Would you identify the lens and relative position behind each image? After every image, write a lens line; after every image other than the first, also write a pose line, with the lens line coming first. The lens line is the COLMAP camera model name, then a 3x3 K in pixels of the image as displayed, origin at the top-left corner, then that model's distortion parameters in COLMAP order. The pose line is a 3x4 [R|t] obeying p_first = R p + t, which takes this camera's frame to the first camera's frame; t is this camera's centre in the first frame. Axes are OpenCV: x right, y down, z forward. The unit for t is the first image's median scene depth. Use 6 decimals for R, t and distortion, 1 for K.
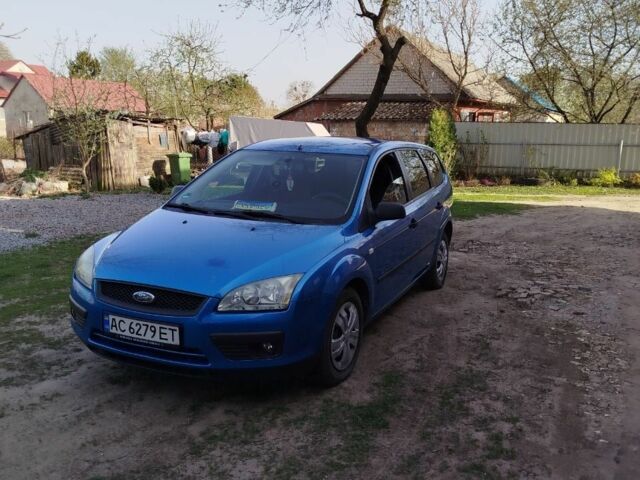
lens RADIAL K [[595.8, 0, 320.8], [0, 595.8, 221.1], [0, 0, 1]] dist [0.105023, -0.159422]
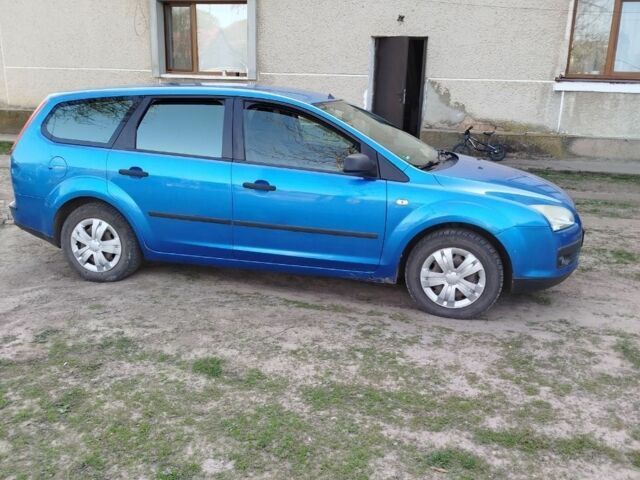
lens RADIAL K [[595.8, 0, 320.8], [0, 595.8, 221.1], [0, 0, 1]] dist [0.105023, -0.159422]
pose [[-0.199672, -0.247481, 0.948095, -1.461497], [0.132096, 0.951948, 0.276307, -0.291364], [-0.970918, 0.180411, -0.157386, 1.746628]]
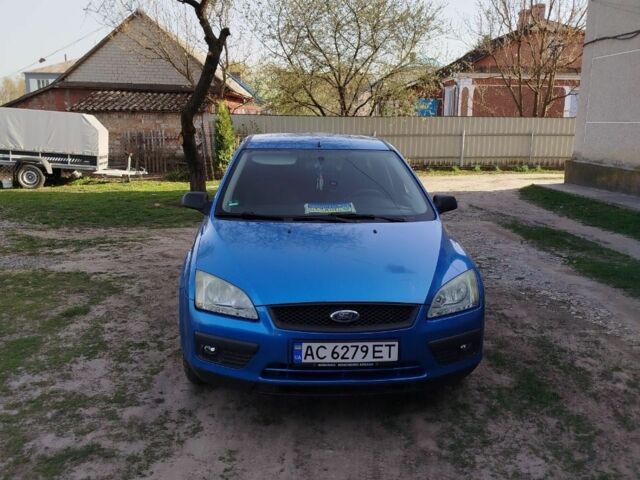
lens RADIAL K [[595.8, 0, 320.8], [0, 595.8, 221.1], [0, 0, 1]] dist [0.105023, -0.159422]
pose [[0.874239, -0.086226, 0.477777, -0.728547], [0.079384, 0.996246, 0.034538, -0.048388], [-0.478962, 0.007734, 0.877802, 0.226765]]
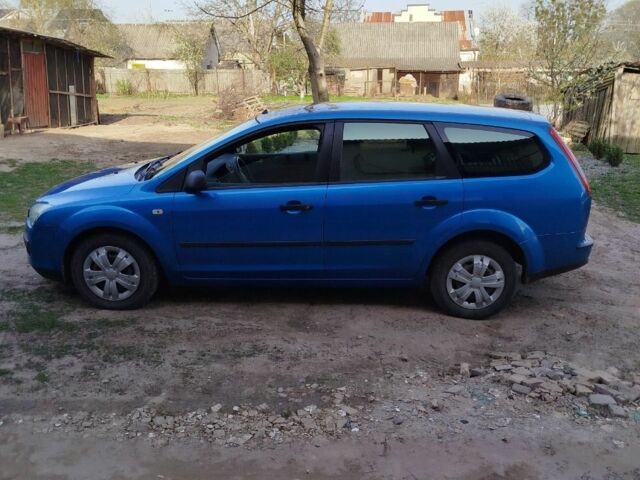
lens RADIAL K [[595.8, 0, 320.8], [0, 595.8, 221.1], [0, 0, 1]] dist [0.105023, -0.159422]
pose [[0.403255, 0.207496, -0.891253, 1.371877], [-0.145936, 0.976070, 0.161213, -0.174479], [0.903376, 0.065056, 0.423886, 0.960532]]
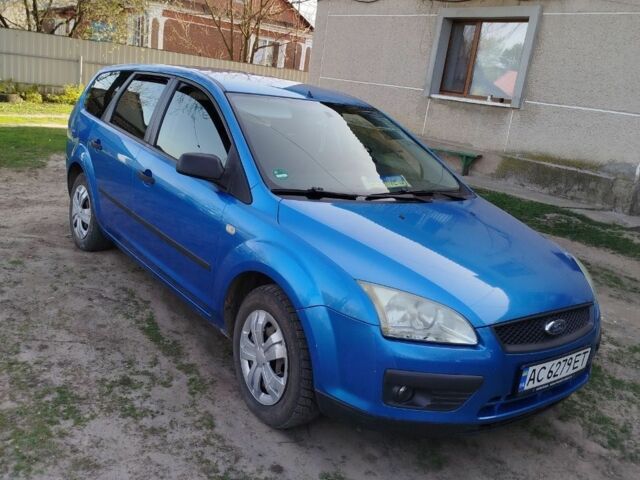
lens RADIAL K [[595.8, 0, 320.8], [0, 595.8, 221.1], [0, 0, 1]] dist [0.105023, -0.159422]
pose [[0.460839, -0.158060, 0.873295, -1.053020], [0.018460, 0.985507, 0.168628, -0.135386], [-0.887292, -0.061589, 0.457078, 0.907975]]
